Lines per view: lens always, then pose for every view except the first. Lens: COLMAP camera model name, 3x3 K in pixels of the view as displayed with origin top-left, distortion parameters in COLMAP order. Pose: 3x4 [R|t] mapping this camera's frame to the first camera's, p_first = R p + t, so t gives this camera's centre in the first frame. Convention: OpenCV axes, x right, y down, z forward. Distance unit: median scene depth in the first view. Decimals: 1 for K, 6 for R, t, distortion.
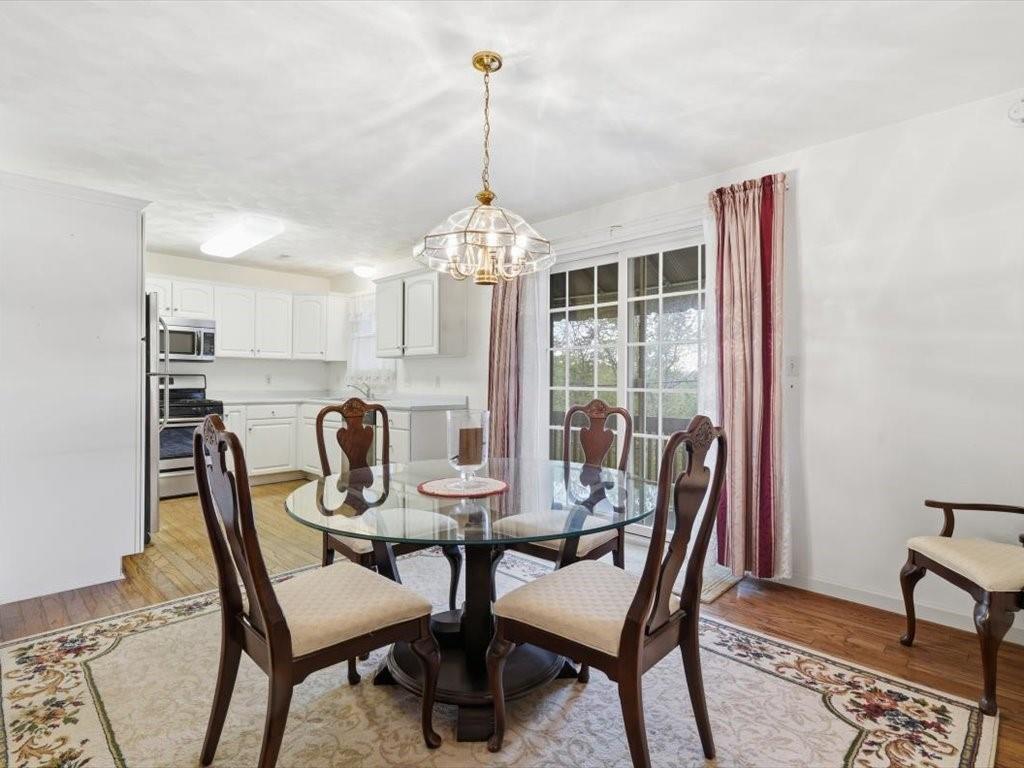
lens RADIAL K [[531.0, 0, 510.8], [0, 531.0, 379.0], [0, 0, 1]] dist [0.001125, 0.000079]
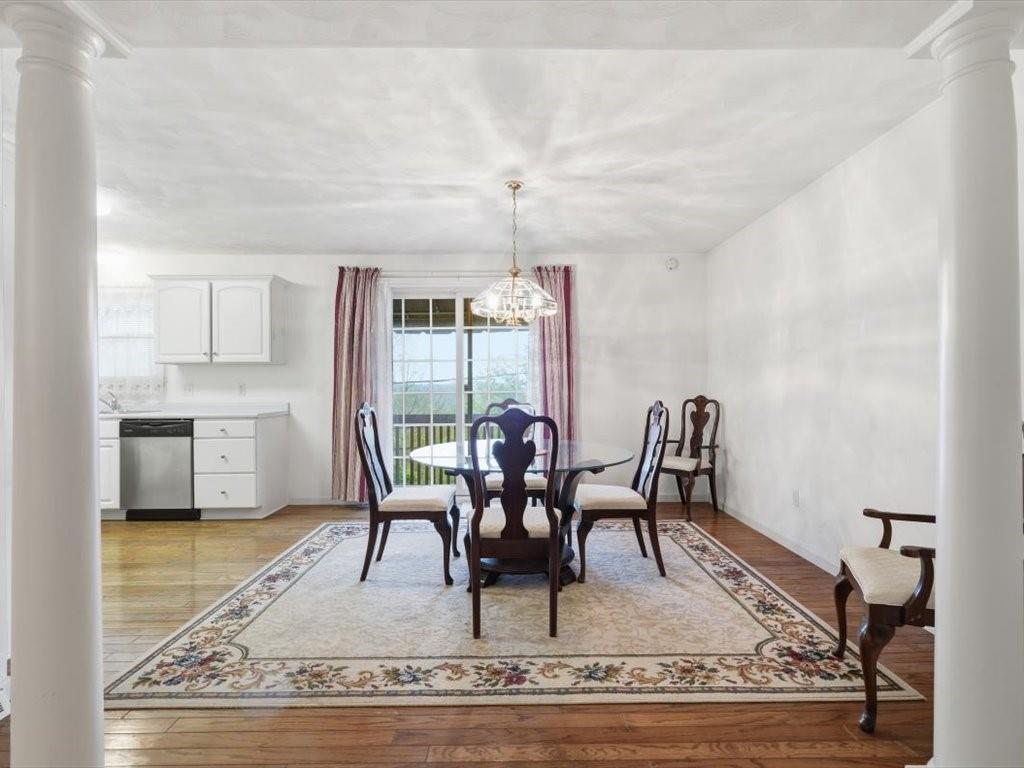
lens RADIAL K [[522.6, 0, 520.4], [0, 522.6, 389.4], [0, 0, 1]] dist [-0.001175, -0.000487]
pose [[0.701470, -0.012171, 0.712595, -1.032708], [0.005825, 0.999919, 0.011344, -0.005846], [-0.712676, -0.003806, 0.701483, -0.096609]]
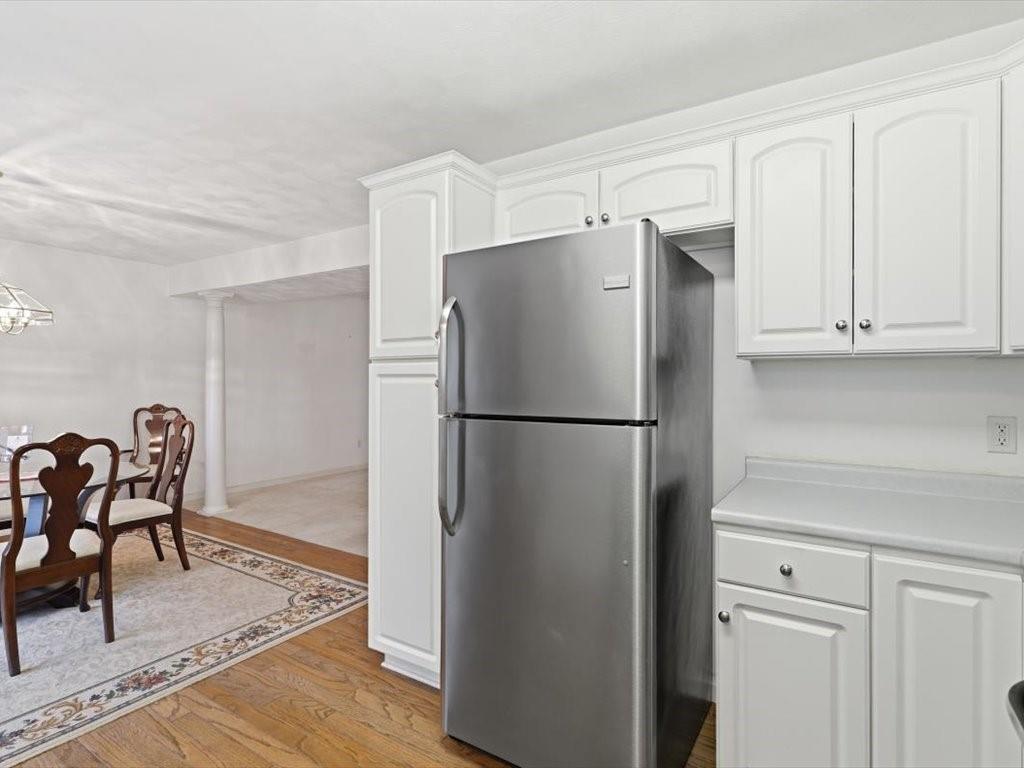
lens RADIAL K [[531.0, 0, 510.8], [0, 531.0, 379.0], [0, 0, 1]] dist [0.001125, 0.000079]
pose [[-0.978091, -0.007874, -0.208029, -0.966306], [-0.007392, 0.999968, -0.003097, -0.066244], [0.208047, -0.001491, -0.978118, 2.345376]]
